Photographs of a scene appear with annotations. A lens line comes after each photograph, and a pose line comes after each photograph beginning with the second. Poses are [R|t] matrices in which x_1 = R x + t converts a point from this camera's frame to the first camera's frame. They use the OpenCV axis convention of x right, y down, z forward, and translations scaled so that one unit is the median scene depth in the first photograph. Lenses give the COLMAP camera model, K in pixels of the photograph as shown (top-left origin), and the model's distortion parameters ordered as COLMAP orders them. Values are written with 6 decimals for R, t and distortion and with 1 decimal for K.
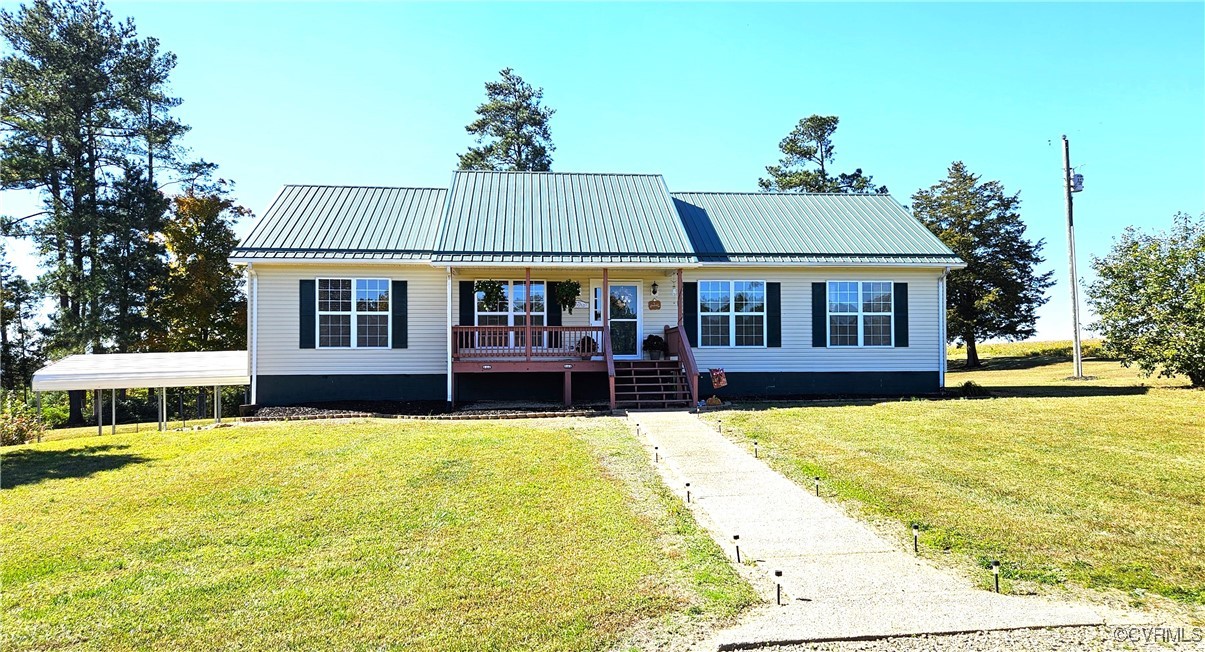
lens RADIAL K [[781.5, 0, 602.8], [0, 781.5, 331.3], [0, 0, 1]] dist [0.035919, 0.002136]
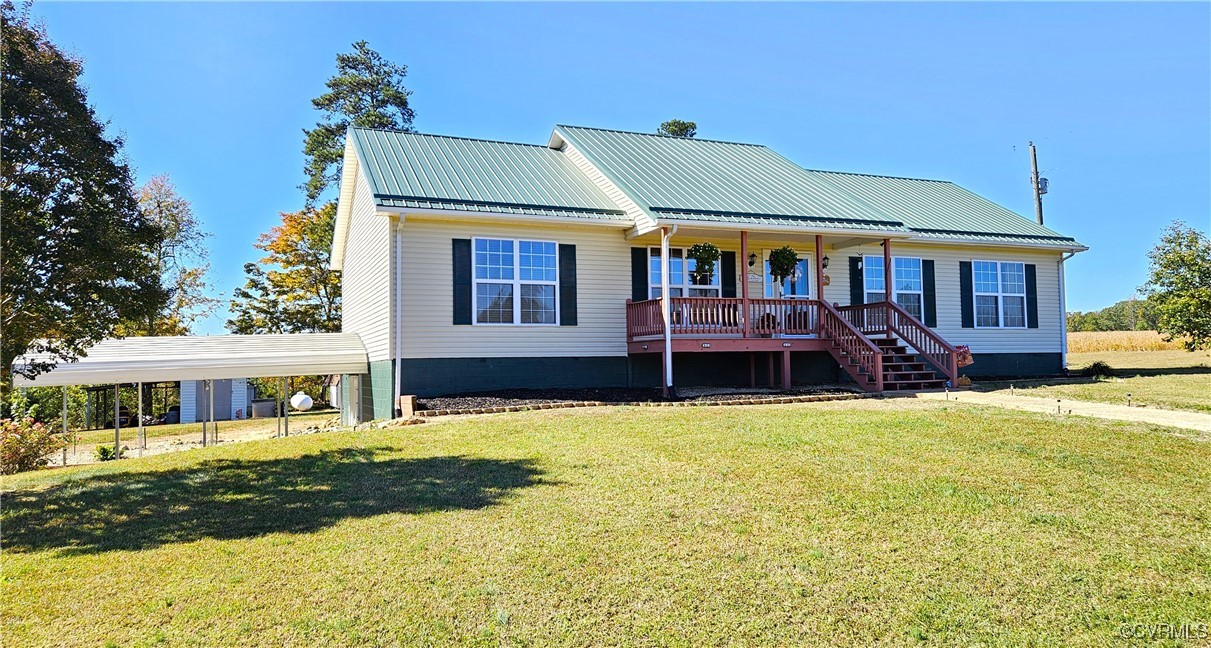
lens RADIAL K [[765.6, 0, 605.6], [0, 765.6, 326.7], [0, 0, 1]] dist [0.041022, -0.000556]
pose [[0.958163, 0.004431, 0.286189, -0.434349], [-0.002415, 0.999970, -0.007397, 0.027431], [-0.286213, 0.006396, 0.958145, 0.202749]]
